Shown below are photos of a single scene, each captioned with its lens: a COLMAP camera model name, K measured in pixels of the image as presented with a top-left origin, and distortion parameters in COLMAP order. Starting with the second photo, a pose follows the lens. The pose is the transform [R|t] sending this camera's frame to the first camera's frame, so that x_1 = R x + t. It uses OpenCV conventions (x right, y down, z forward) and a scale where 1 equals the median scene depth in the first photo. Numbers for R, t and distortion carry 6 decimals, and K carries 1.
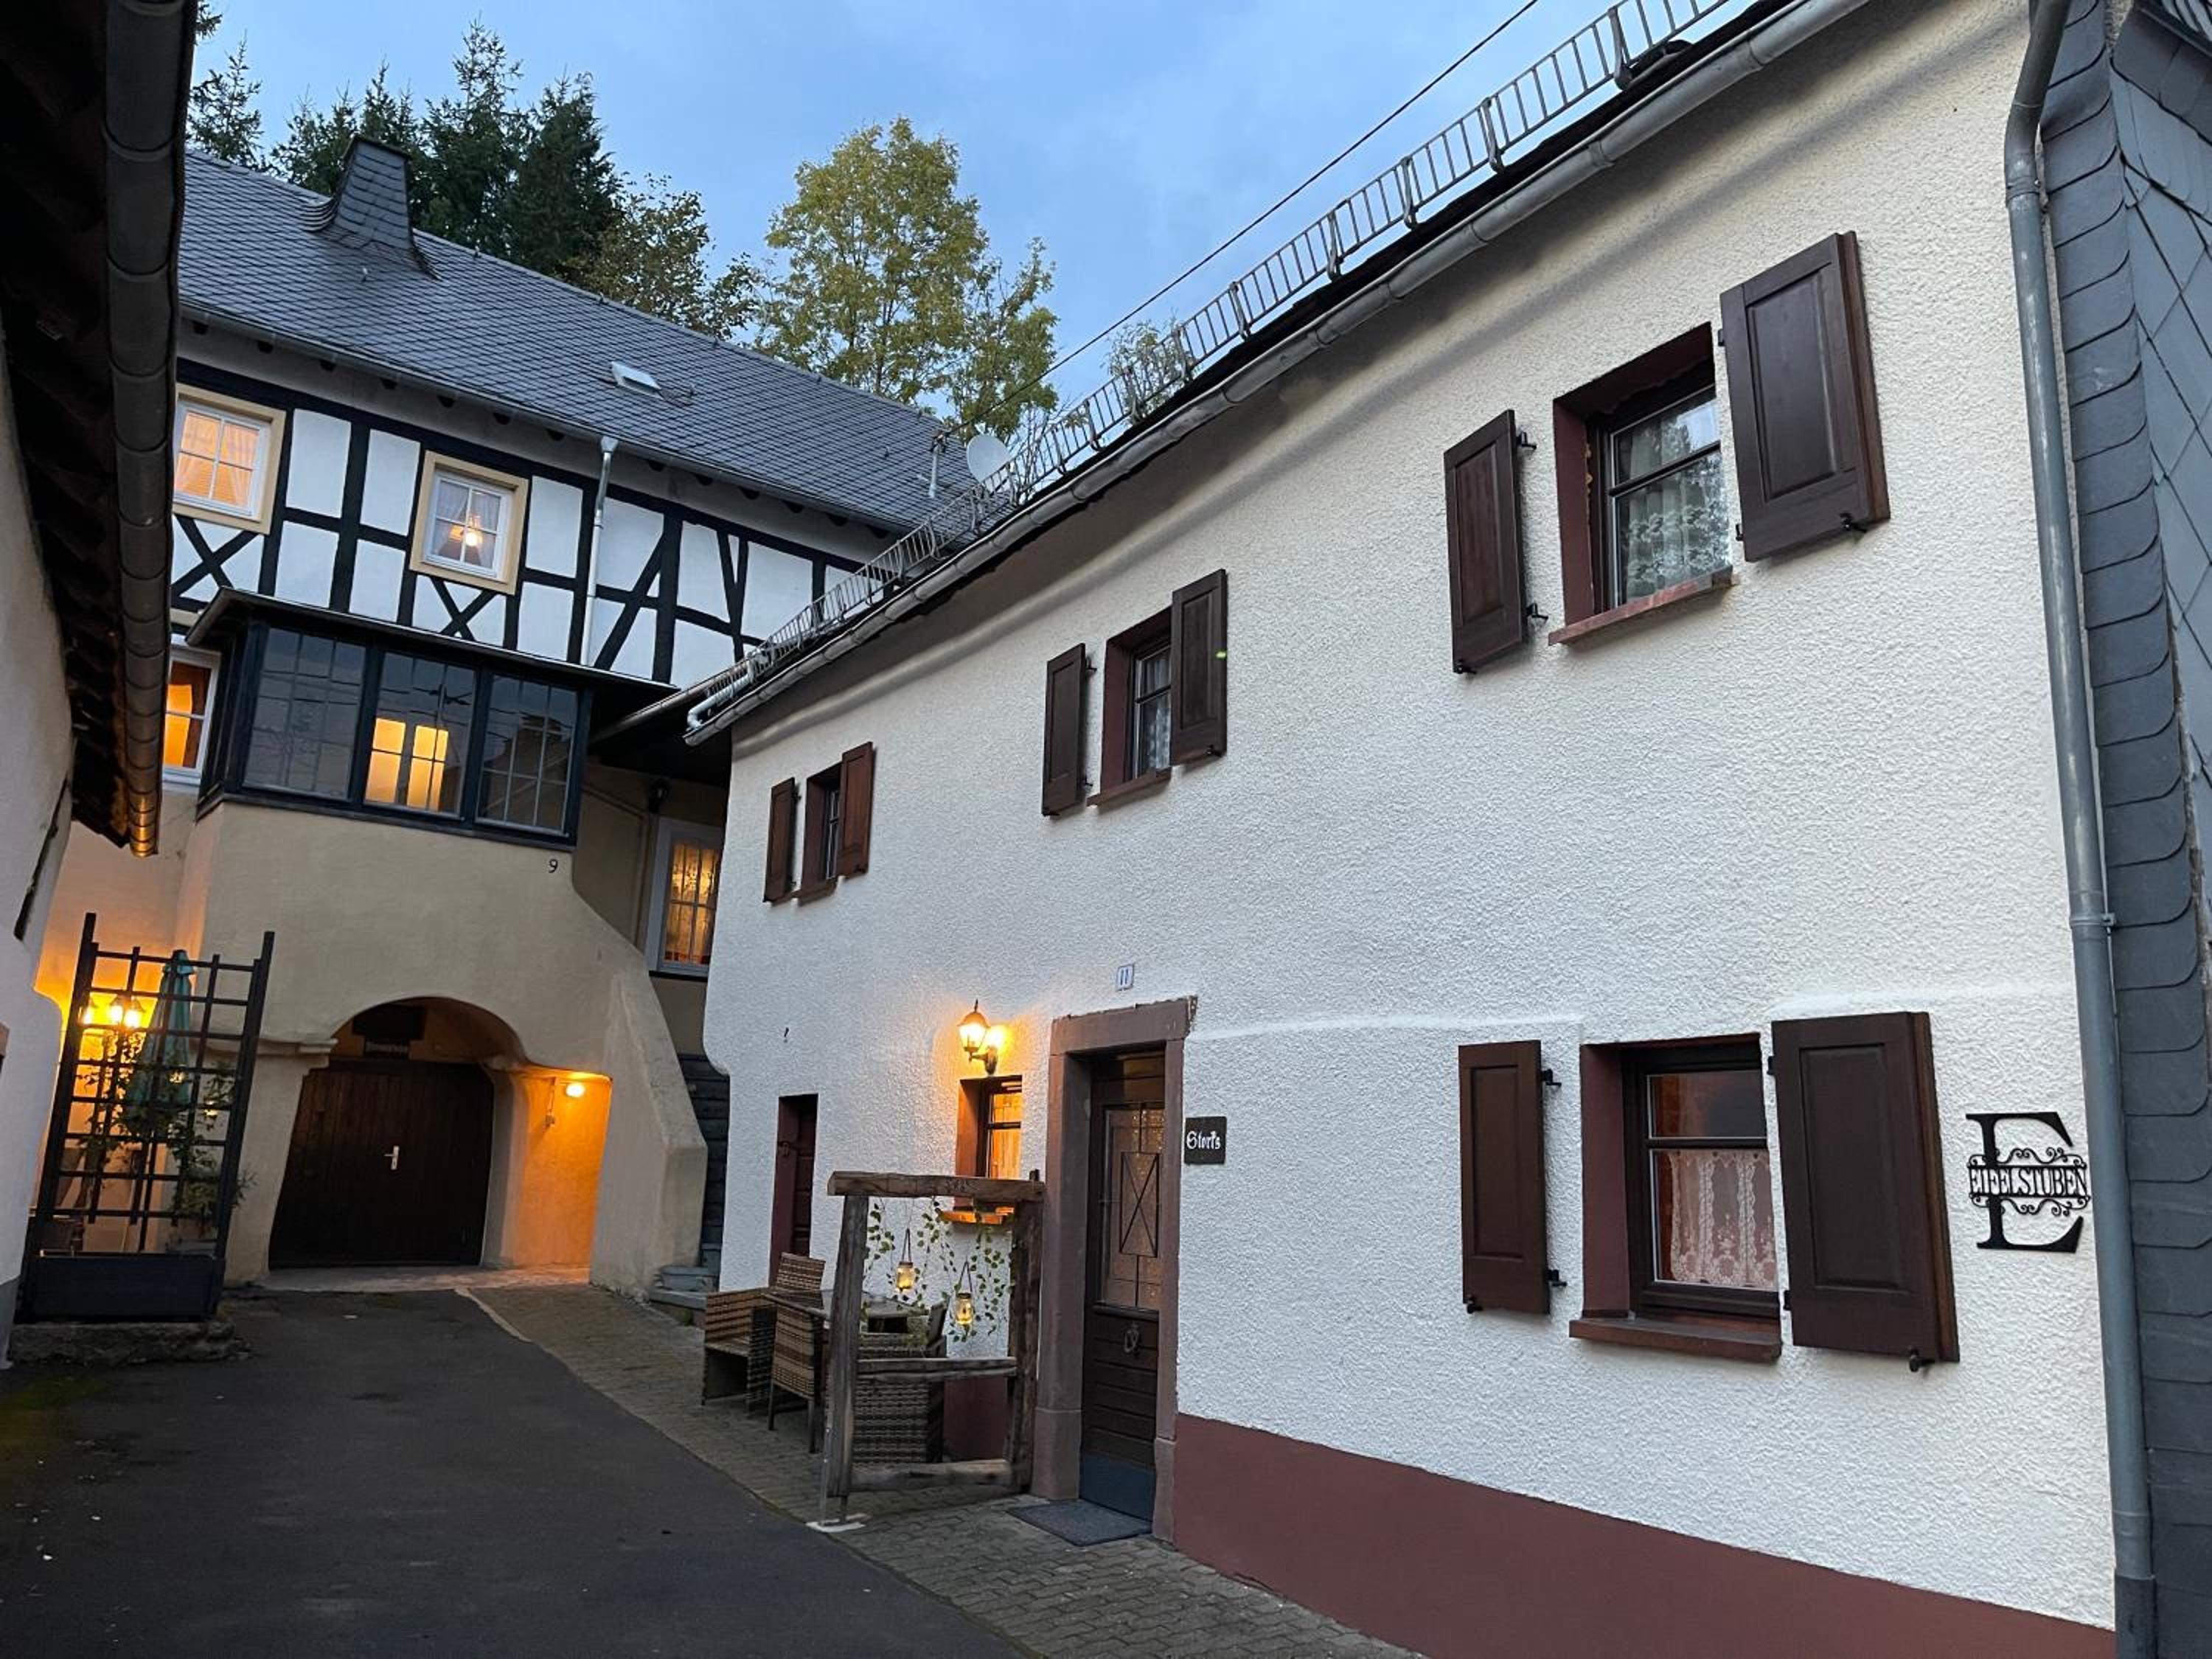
lens RADIAL K [[1650.0, 0, 1090.3], [0, 1650.0, 820.9], [0, 0, 1]] dist [0.072302, -0.075264]
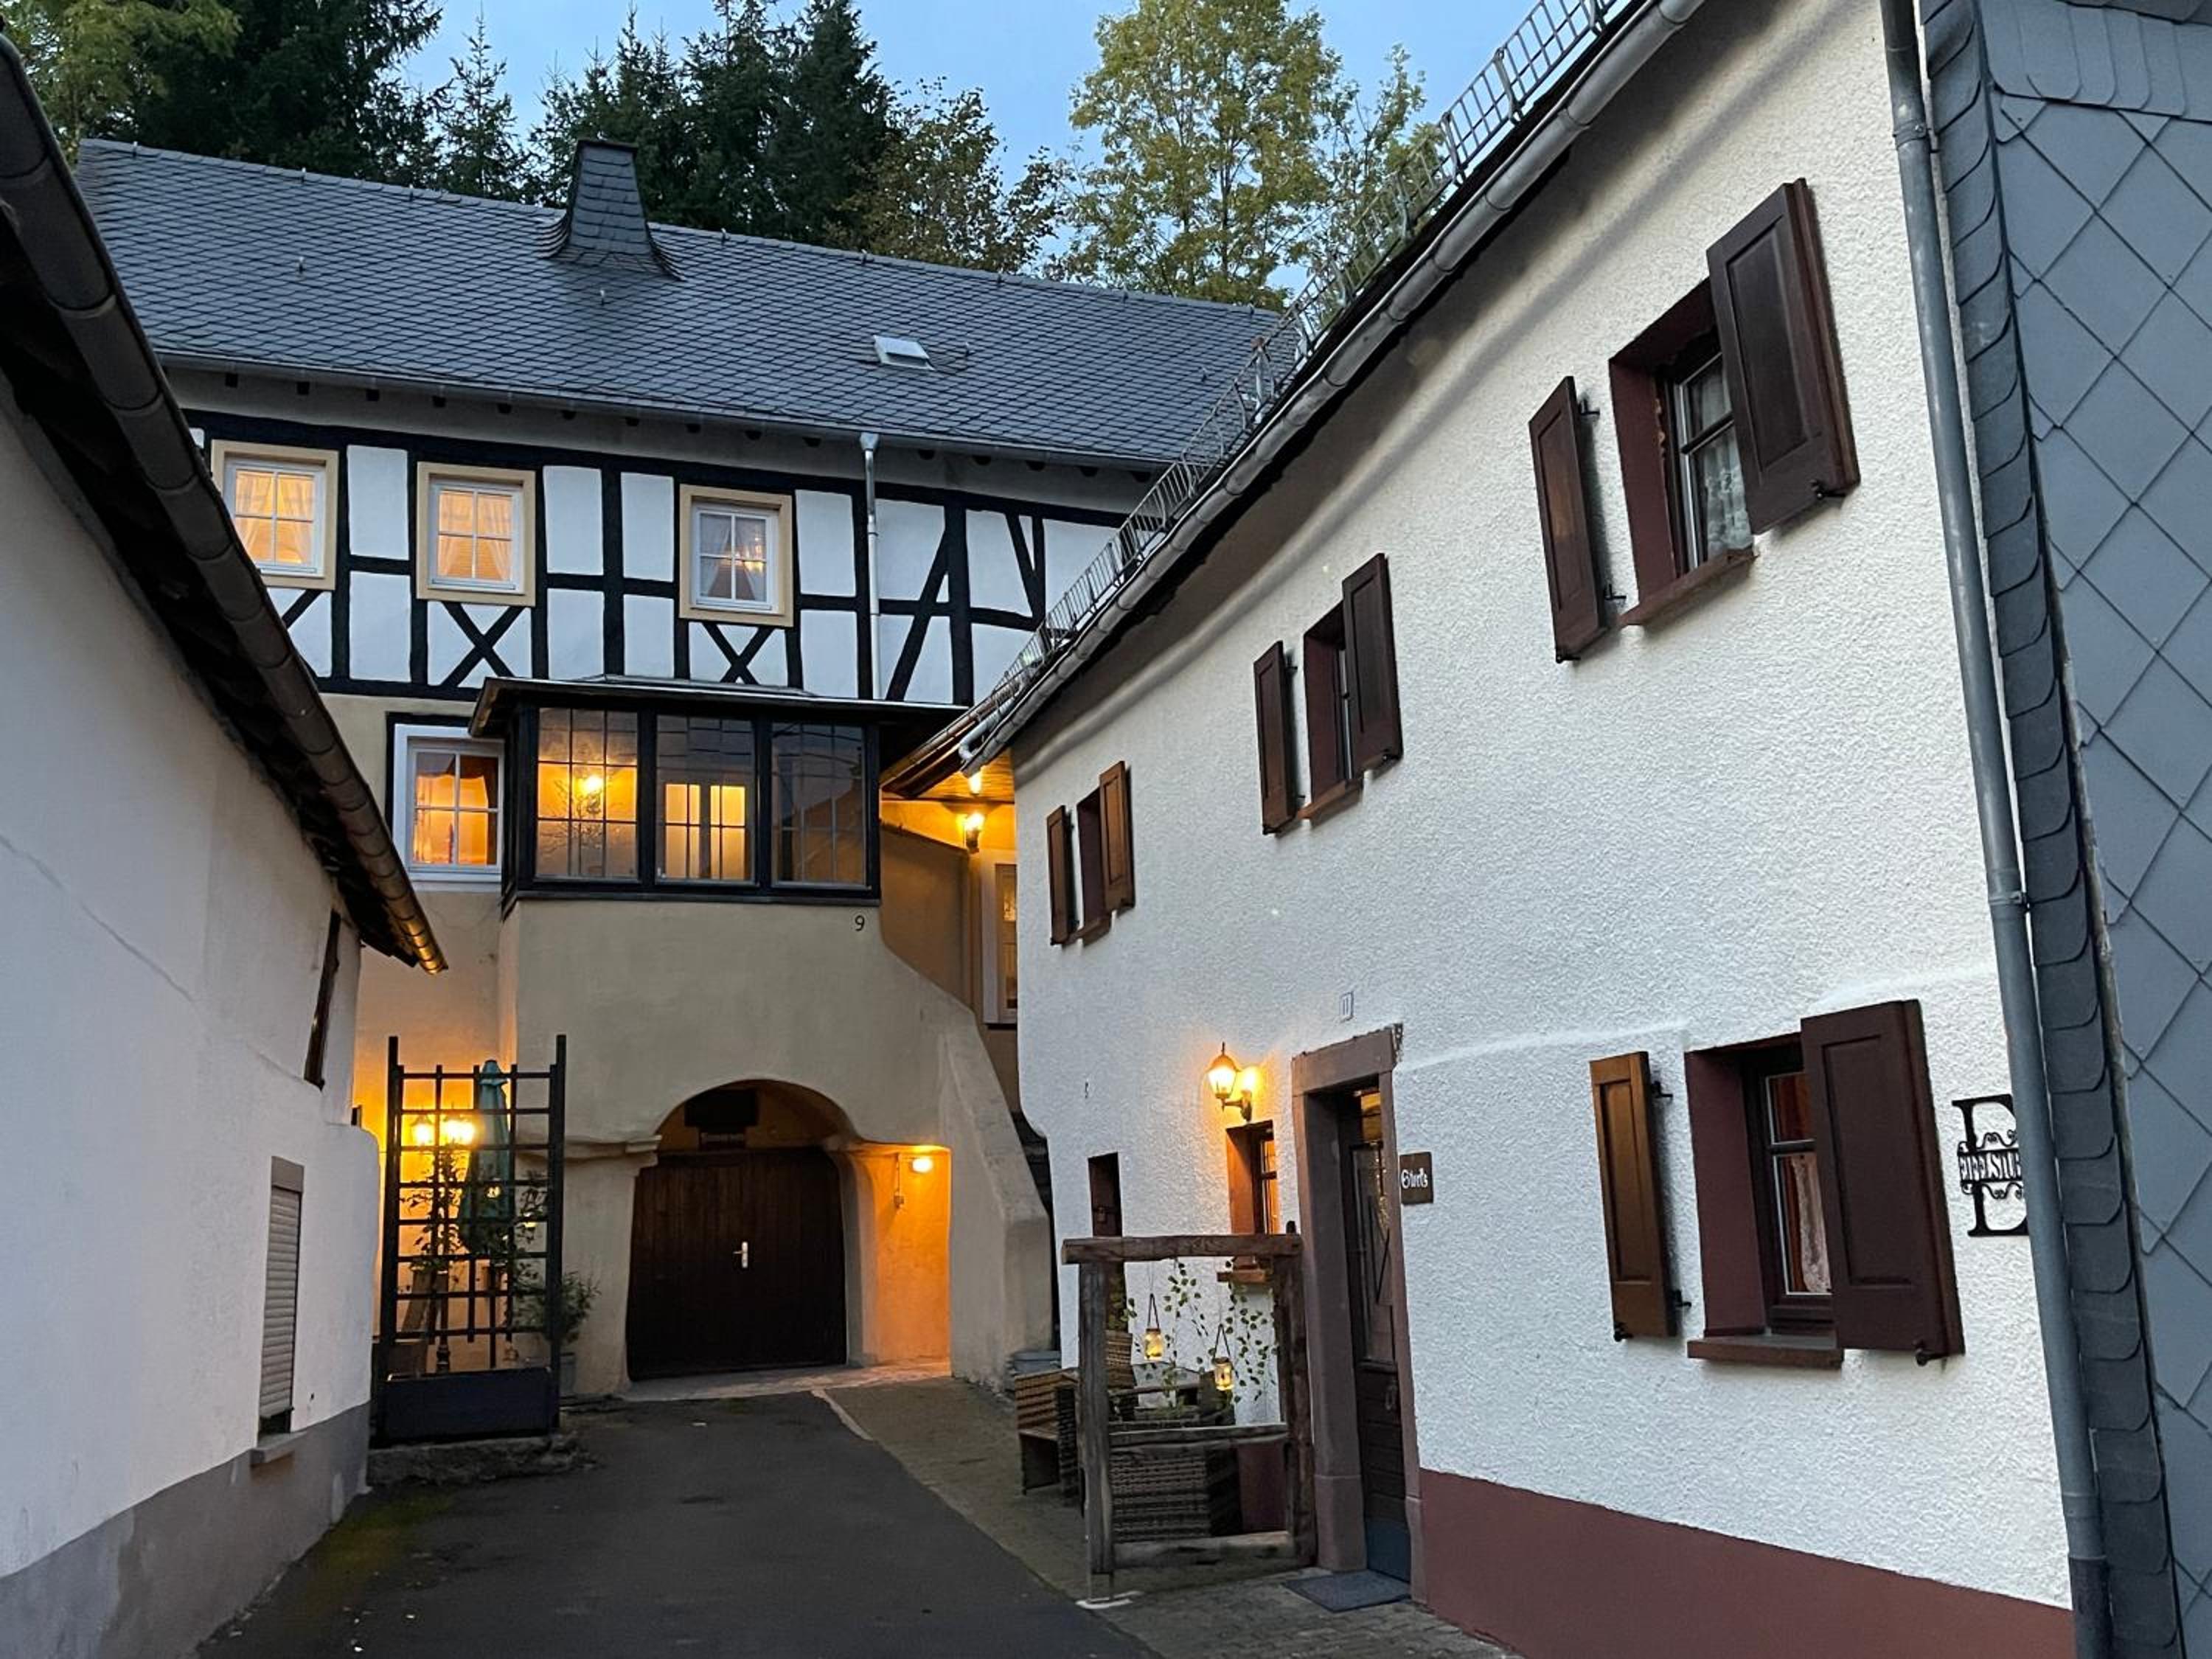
lens RADIAL K [[2138.7, 0, 1129.1], [0, 2138.7, 839.1], [0, 0, 1]] dist [0.115506, -0.213770]
pose [[0.960896, -0.122899, -0.248143, 0.206106], [0.130523, 0.991340, 0.014446, -0.029615], [0.244218, -0.046269, 0.968616, -0.172524]]
